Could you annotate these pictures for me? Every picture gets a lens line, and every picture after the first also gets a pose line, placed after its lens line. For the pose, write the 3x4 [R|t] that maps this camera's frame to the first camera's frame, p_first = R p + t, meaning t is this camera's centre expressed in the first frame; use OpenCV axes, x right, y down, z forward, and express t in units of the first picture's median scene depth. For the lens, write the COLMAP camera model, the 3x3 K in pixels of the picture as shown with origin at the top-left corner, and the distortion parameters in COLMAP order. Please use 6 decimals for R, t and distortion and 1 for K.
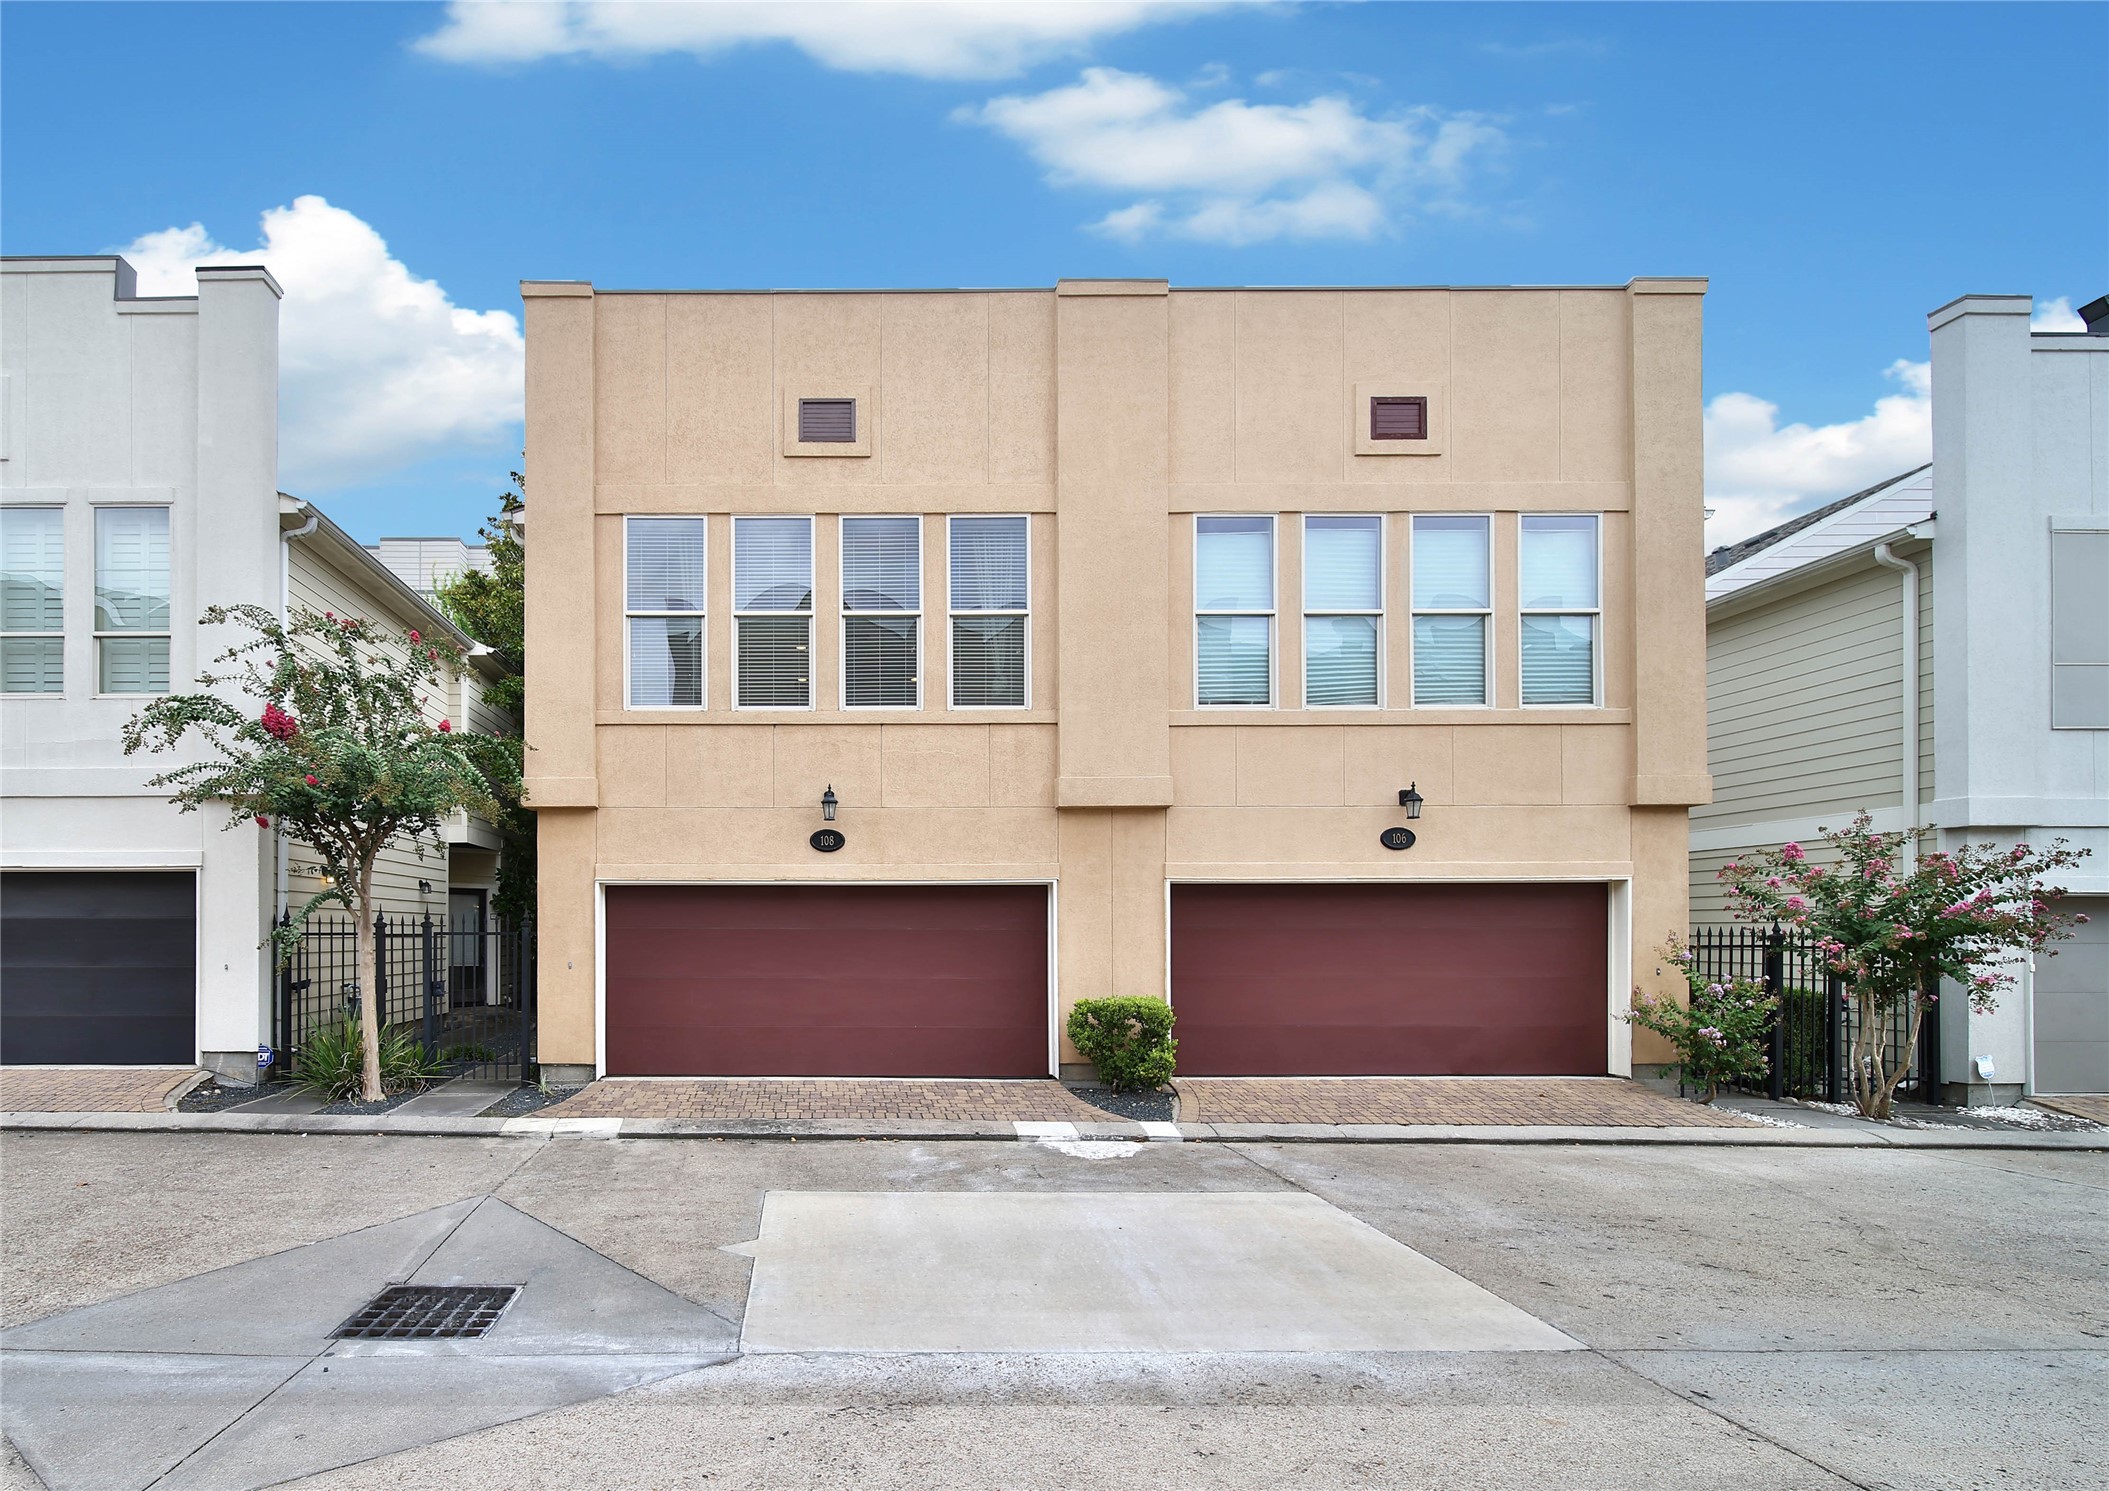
lens RADIAL K [[806.1, 0, 1054.5], [0, 806.1, 745.5], [0, 0, 1]] dist [0.000041, 0.000048]
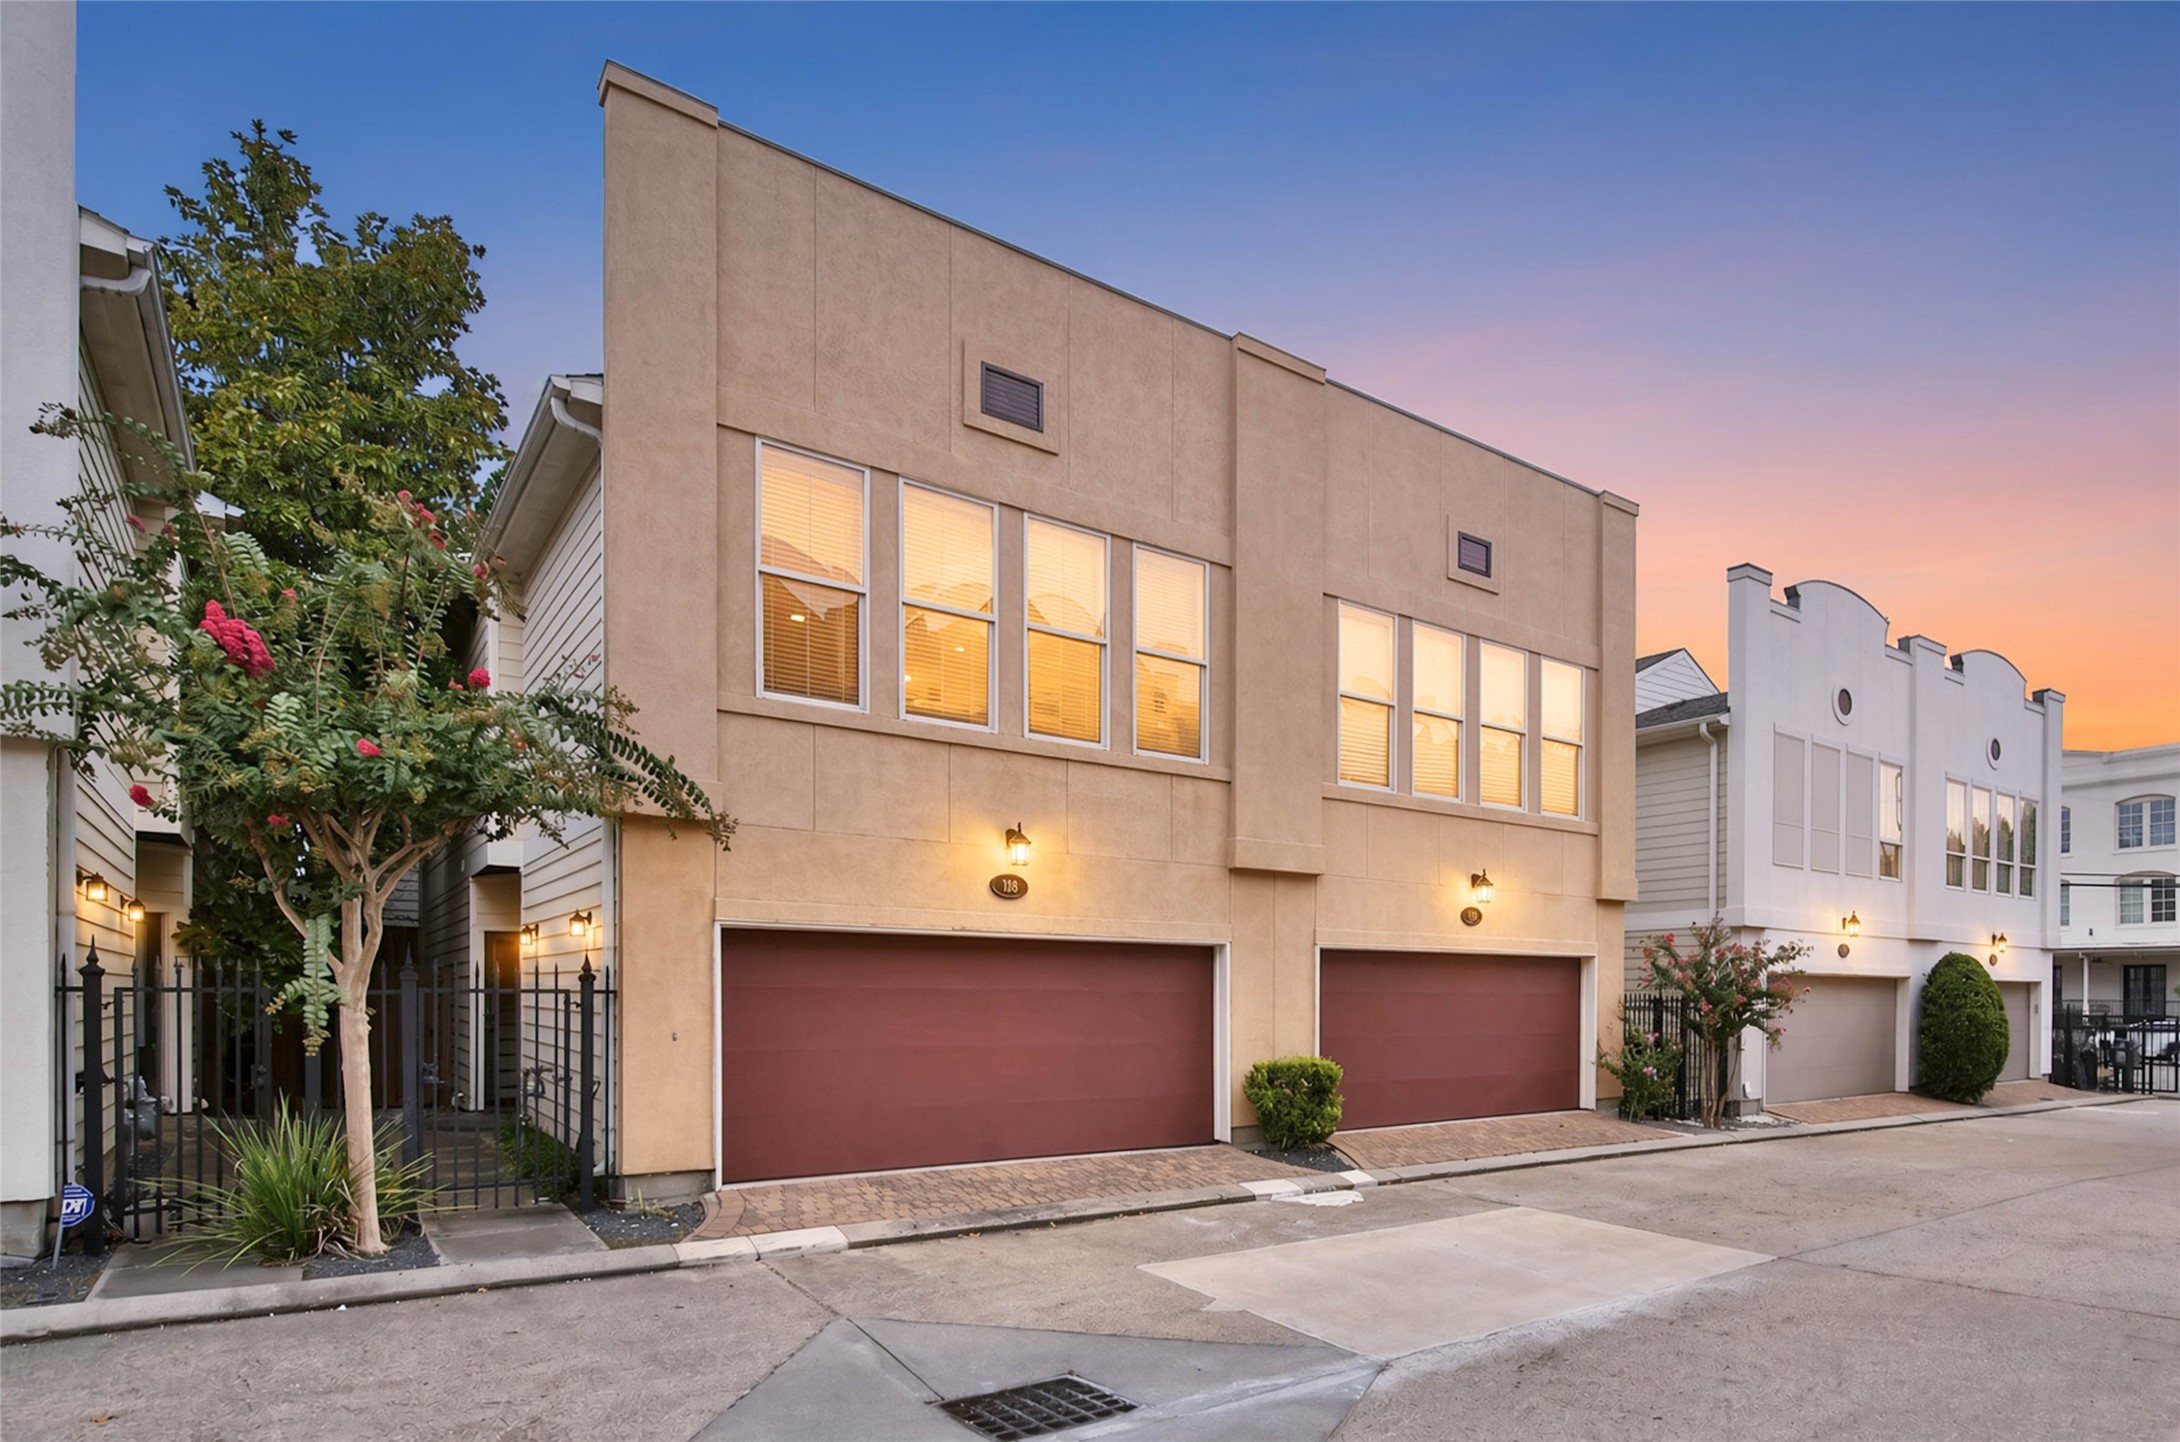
lens RADIAL K [[1037.9, 0, 1090.0], [0, 1037.9, 721.0], [0, 0, 1]] dist [0.000849, 0.001069]
pose [[0.844987, 0.141930, 0.515608, -0.889092], [-0.126318, 0.989828, -0.065455, 0.003961], [-0.519654, -0.009822, 0.854321, -0.002323]]
